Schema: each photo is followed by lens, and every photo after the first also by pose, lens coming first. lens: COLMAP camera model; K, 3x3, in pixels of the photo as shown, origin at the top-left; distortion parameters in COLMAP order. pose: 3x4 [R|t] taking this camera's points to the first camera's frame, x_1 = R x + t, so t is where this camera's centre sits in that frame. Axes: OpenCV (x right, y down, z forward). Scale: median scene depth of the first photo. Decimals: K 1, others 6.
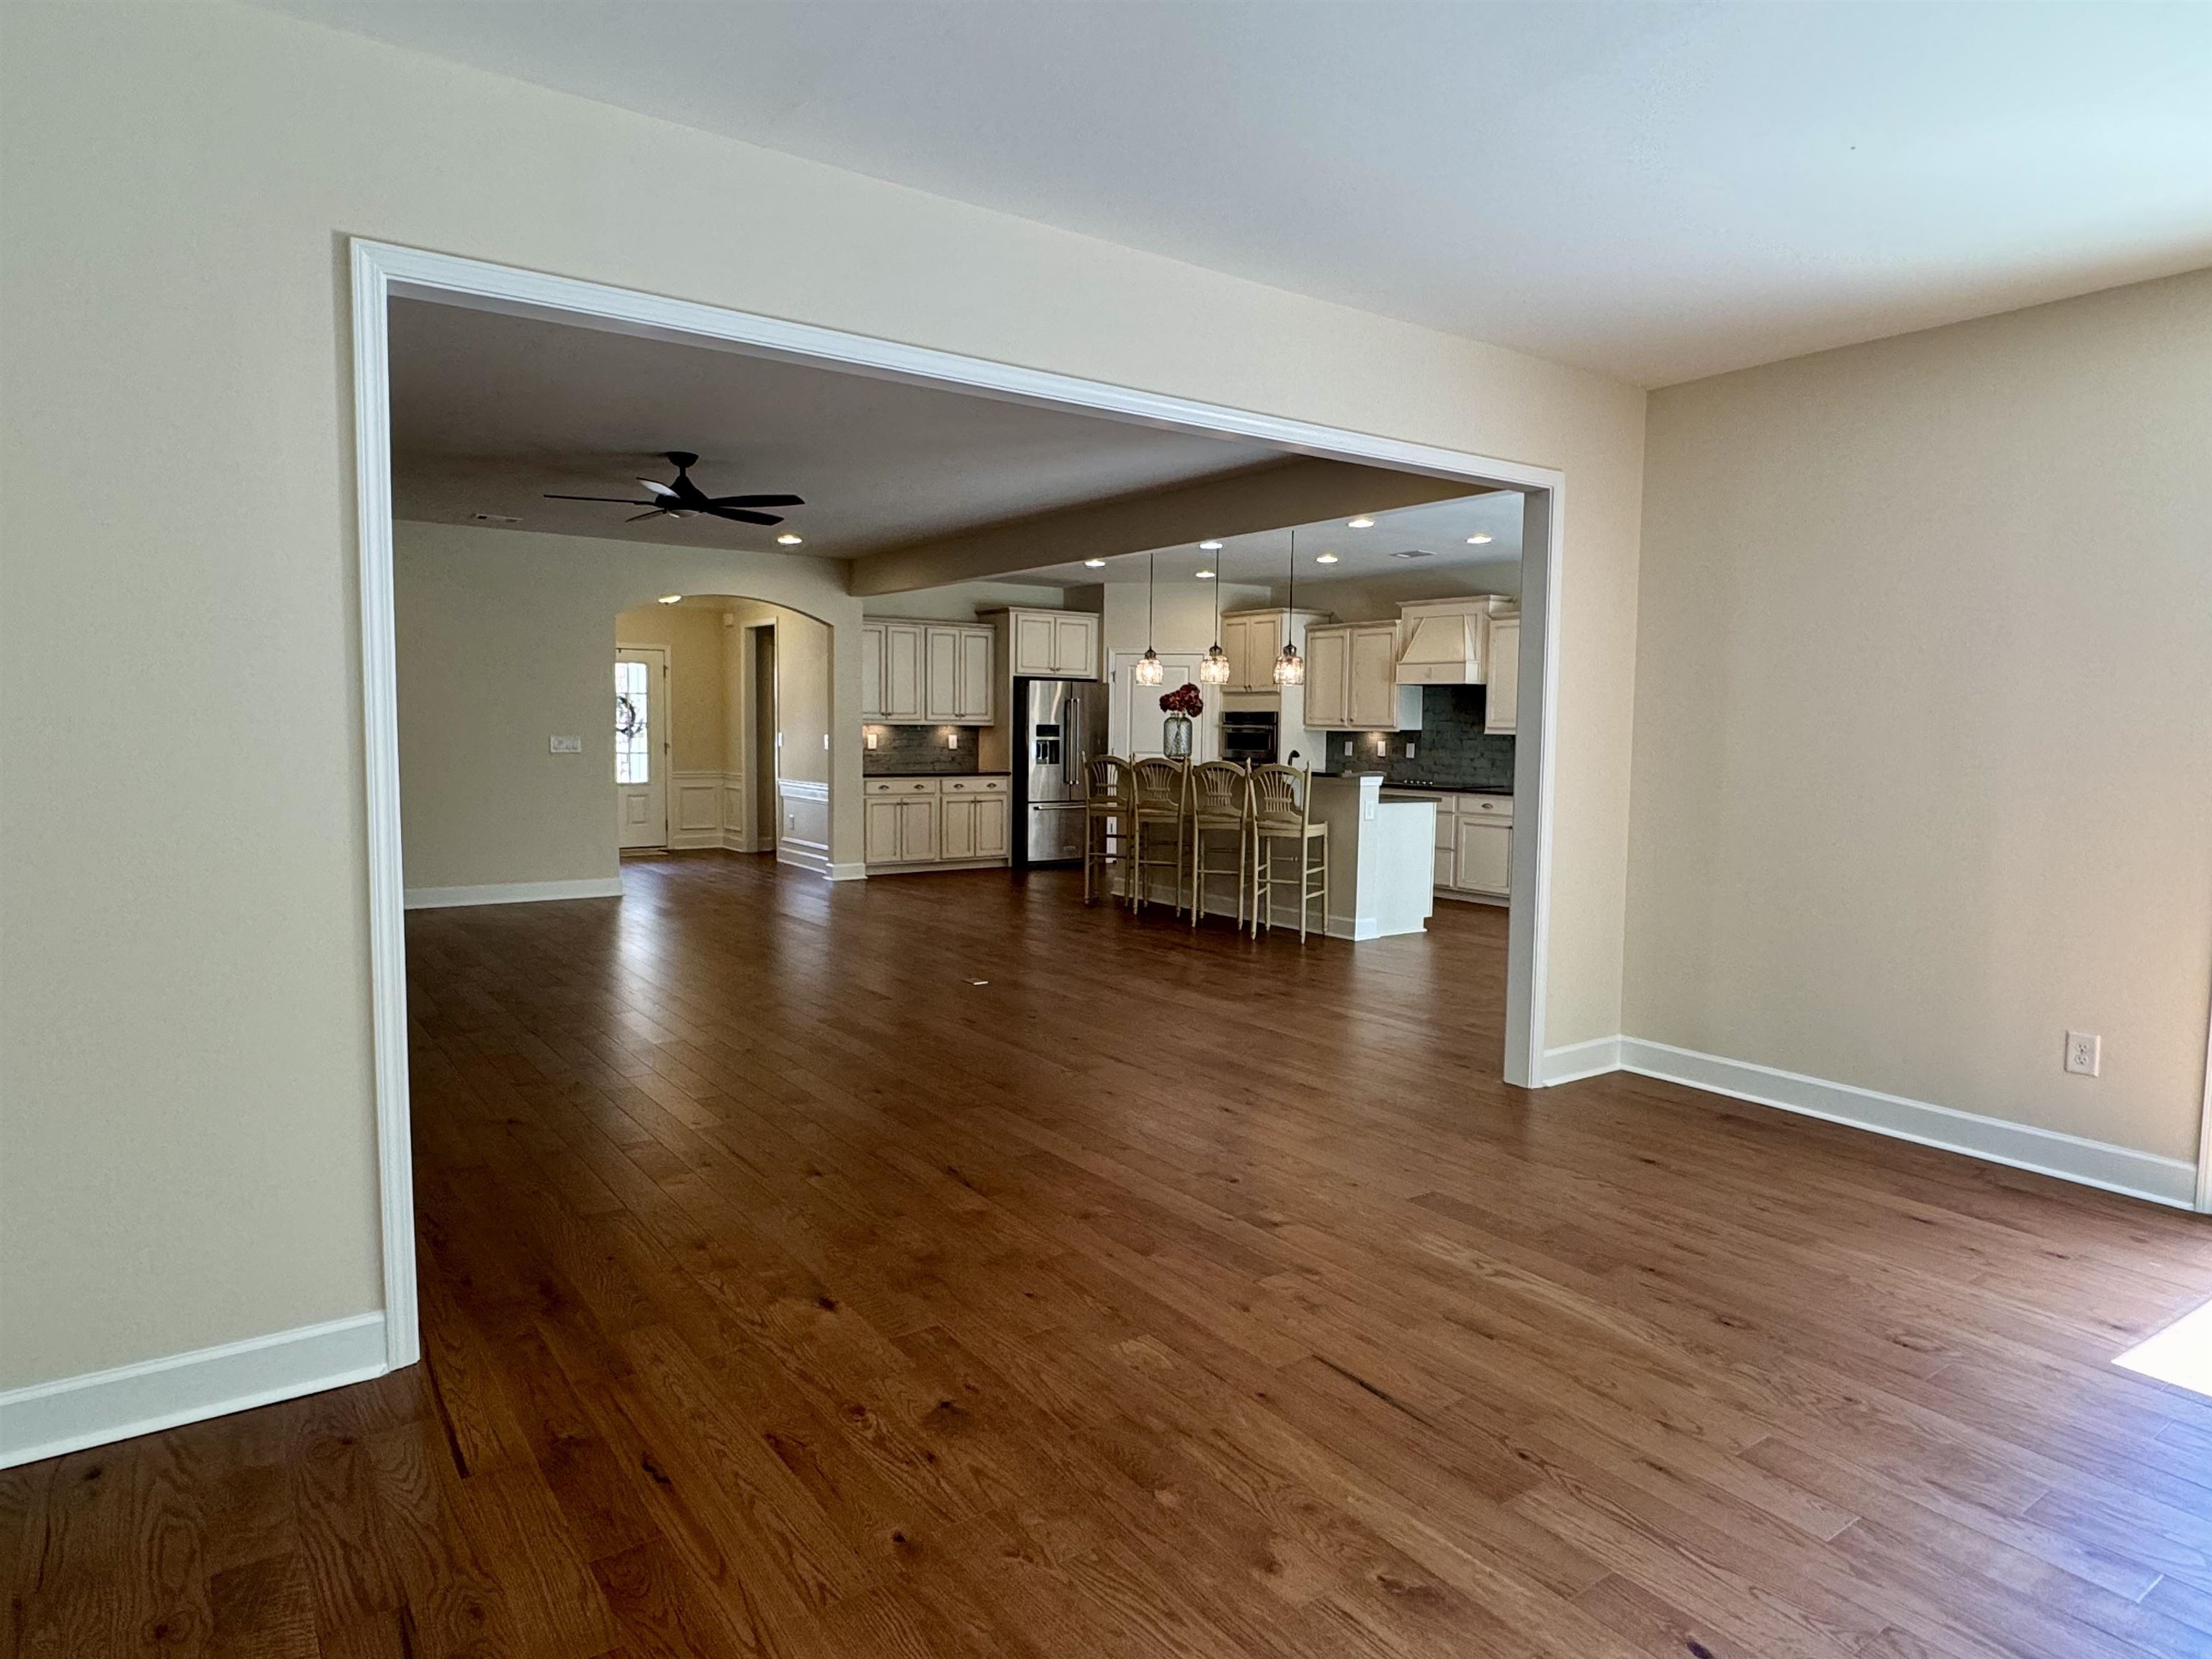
lens RADIAL K [[1313.3, 0, 1106.0], [0, 1313.3, 829.5], [0, 0, 1]] dist [-0.000109, -0.000153]
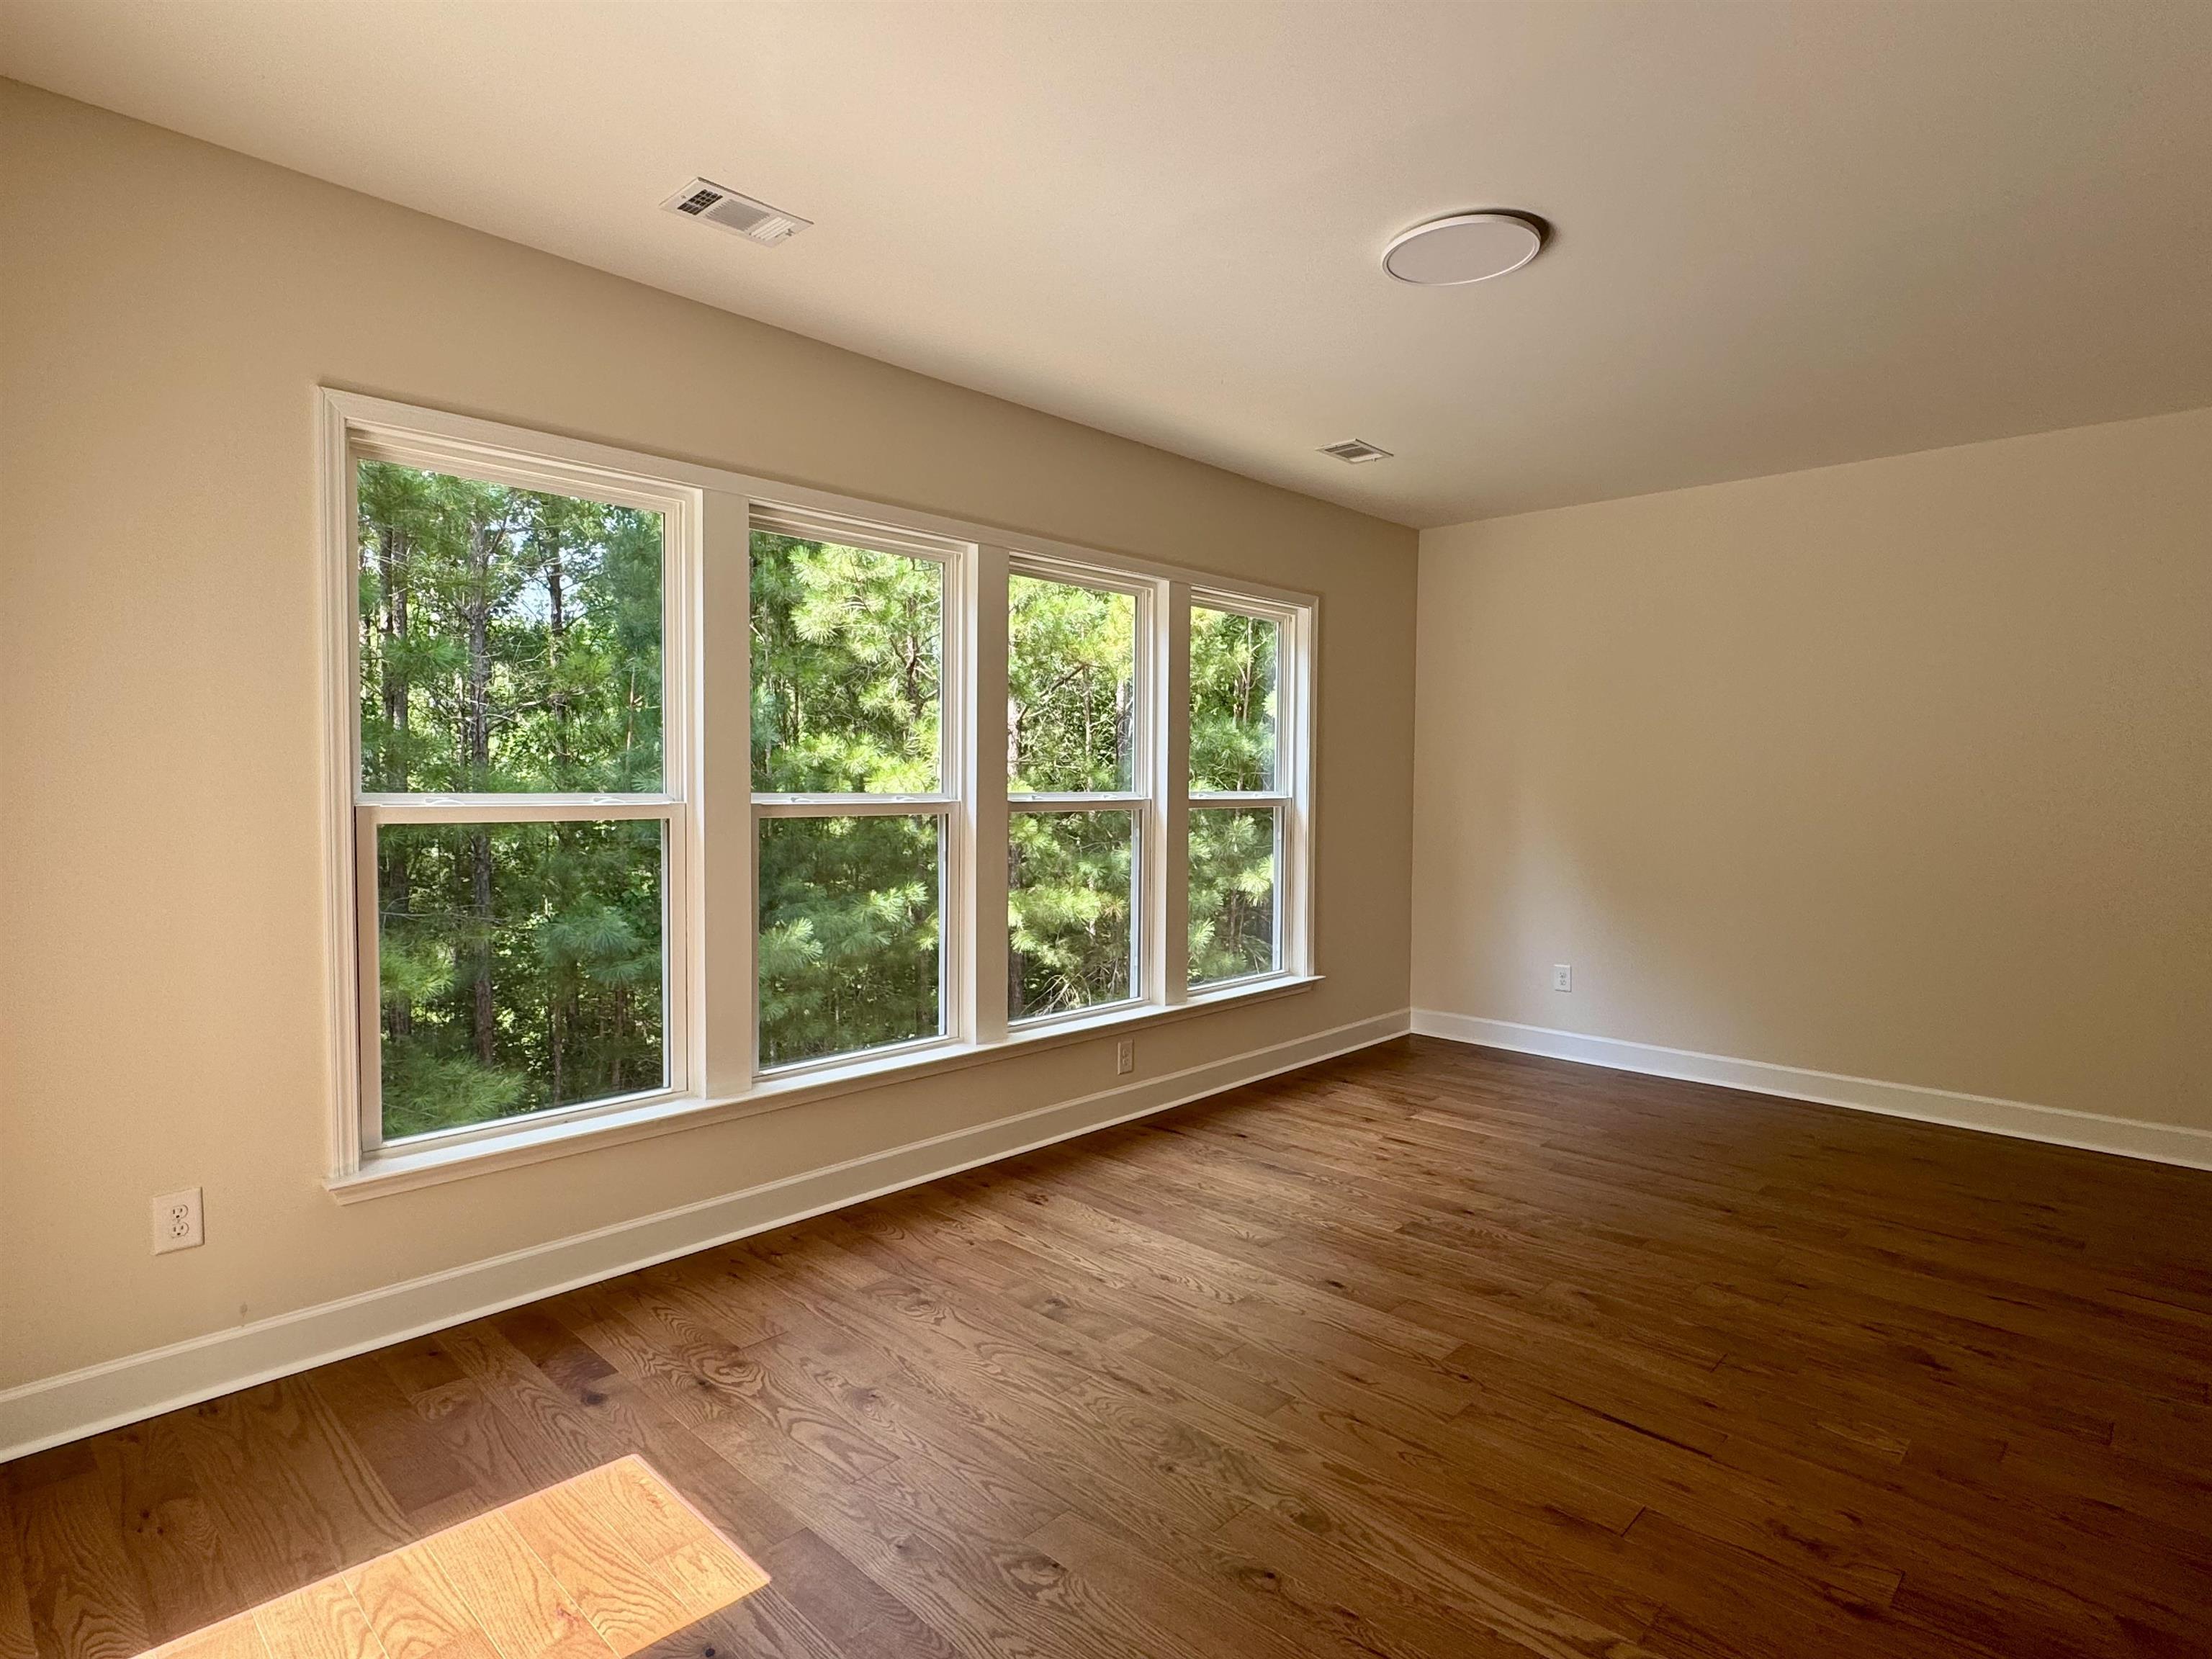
lens RADIAL K [[1170.1, 0, 1106.0], [0, 1170.1, 829.5], [0, 0, 1]] dist [-0.000565, -0.000362]
pose [[-0.982943, -0.012011, -0.183518, 0.856989], [-0.034282, 0.992342, 0.118671, -0.142928], [0.180688, 0.122938, -0.975827, 1.954668]]
